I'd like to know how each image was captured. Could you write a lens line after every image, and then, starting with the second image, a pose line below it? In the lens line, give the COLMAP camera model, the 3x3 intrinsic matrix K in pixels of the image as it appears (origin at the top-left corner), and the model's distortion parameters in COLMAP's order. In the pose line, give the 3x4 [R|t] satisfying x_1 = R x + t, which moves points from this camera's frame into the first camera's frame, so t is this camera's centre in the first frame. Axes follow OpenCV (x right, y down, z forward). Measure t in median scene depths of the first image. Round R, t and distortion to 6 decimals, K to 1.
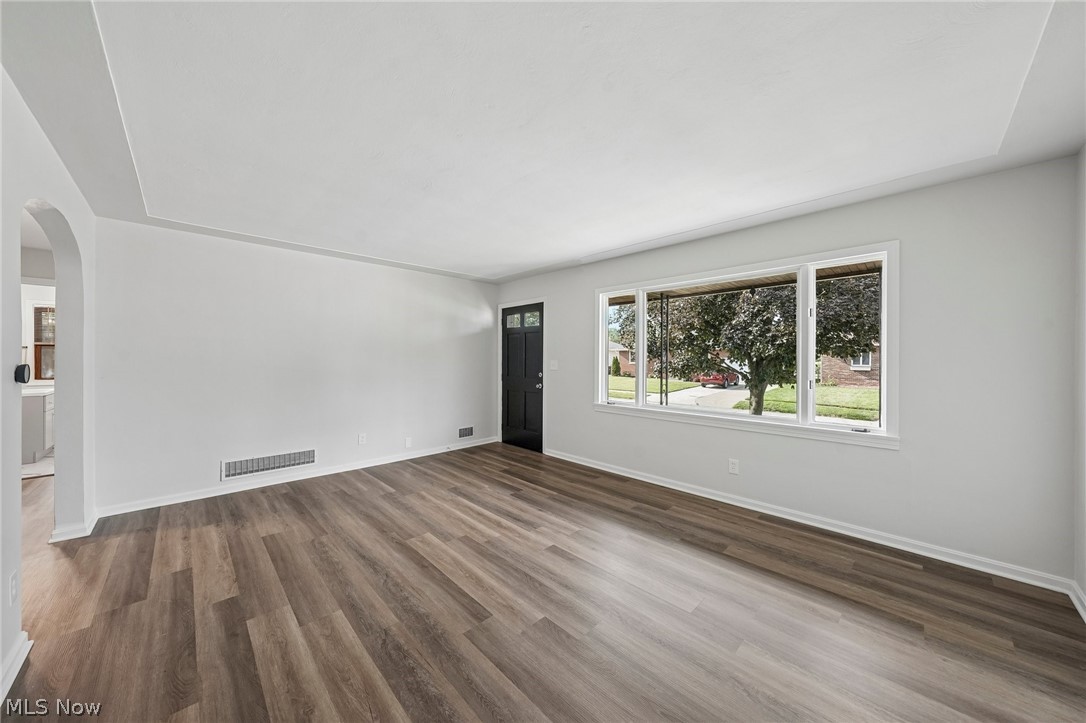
lens RADIAL K [[377.3, 0, 543.0], [0, 377.3, 358.9], [0, 0, 1]] dist [0.009432, -0.000172]
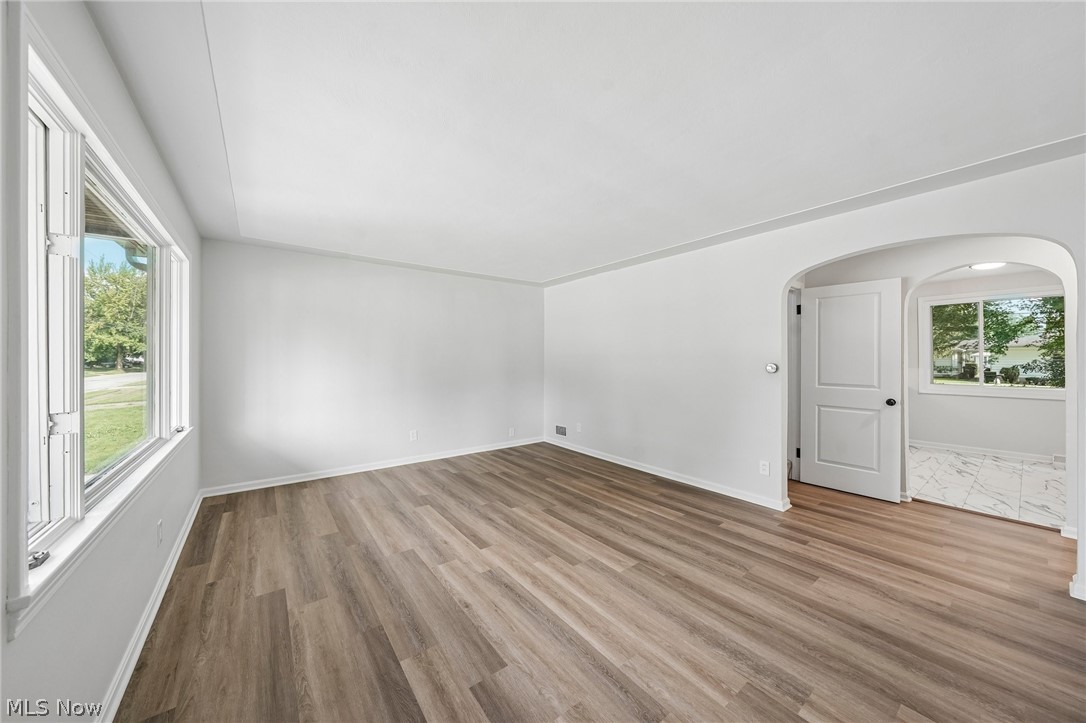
lens RADIAL K [[377.3, 0, 543.3], [0, 377.3, 358.0], [0, 0, 1]] dist [0.009432, -0.000172]
pose [[-0.992926, -0.004480, 0.118646, -0.243584], [-0.003873, 0.999978, 0.005347, -0.010998], [-0.118668, 0.004850, -0.992922, 1.918003]]
